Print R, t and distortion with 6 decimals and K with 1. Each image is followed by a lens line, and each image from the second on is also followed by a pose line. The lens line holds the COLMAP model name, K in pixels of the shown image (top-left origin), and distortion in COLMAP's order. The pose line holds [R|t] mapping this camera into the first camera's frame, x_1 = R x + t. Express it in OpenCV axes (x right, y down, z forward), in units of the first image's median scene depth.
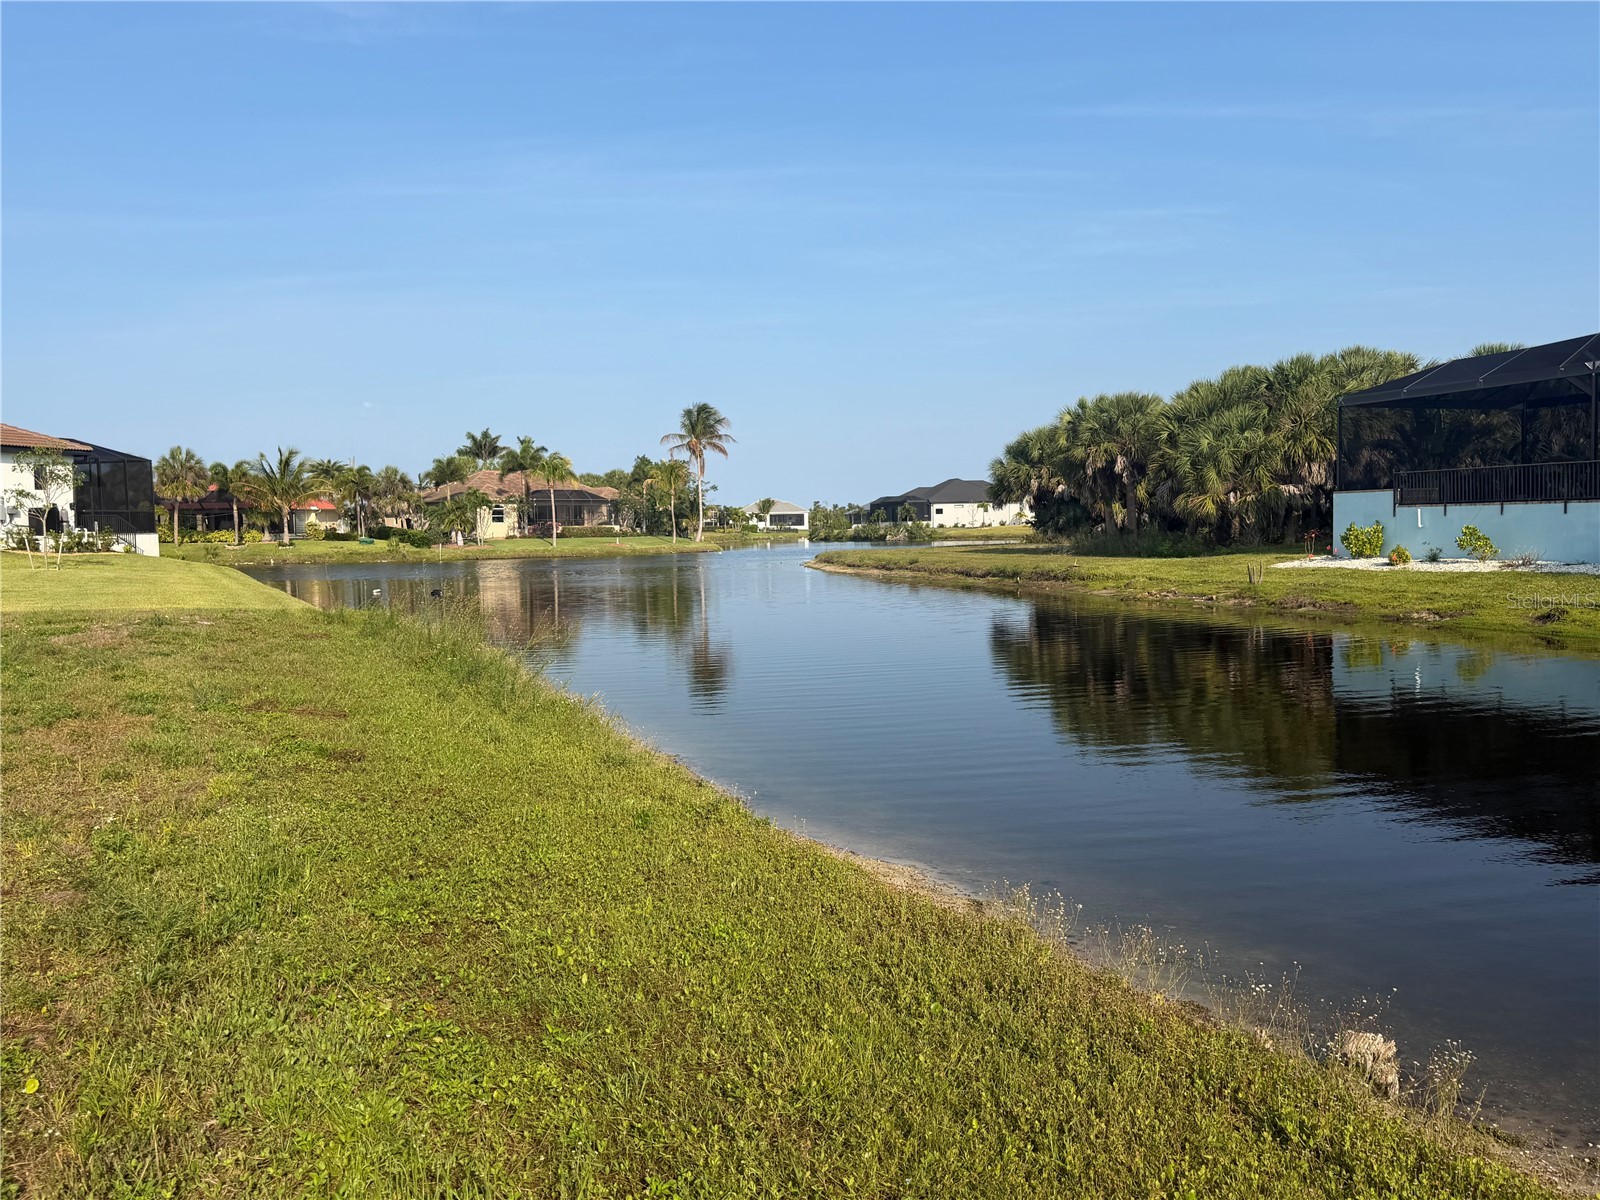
lens RADIAL K [[1255.0, 0, 800.0], [0, 1255.0, 600.0], [0, 0, 1]] dist [0.076812, -0.105445]
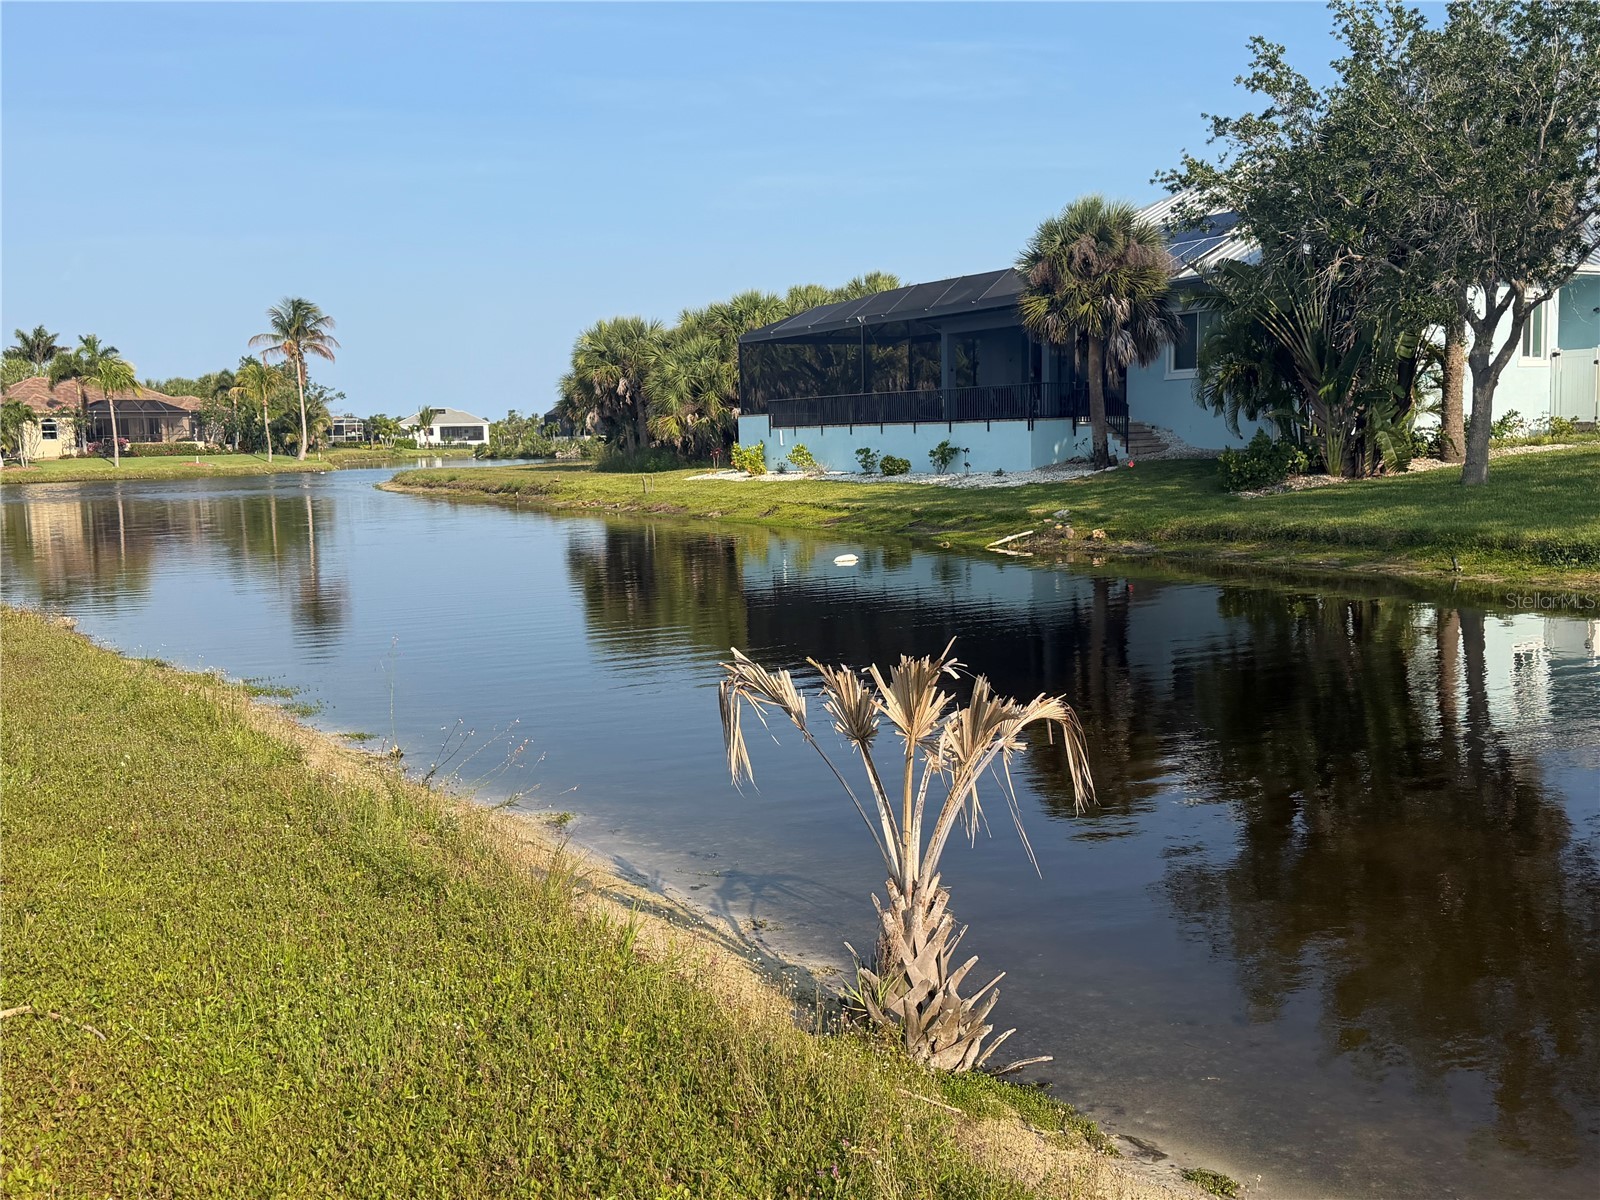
lens RADIAL K [[1522.2, 0, 800.0], [0, 1522.2, 600.0], [0, 0, 1]] dist [0.146444, -0.380362]
pose [[0.981582, -0.025527, 0.189330, 0.193113], [0.016868, 0.998743, 0.047209, 0.019916], [-0.190297, -0.043145, 0.980778, -0.397368]]
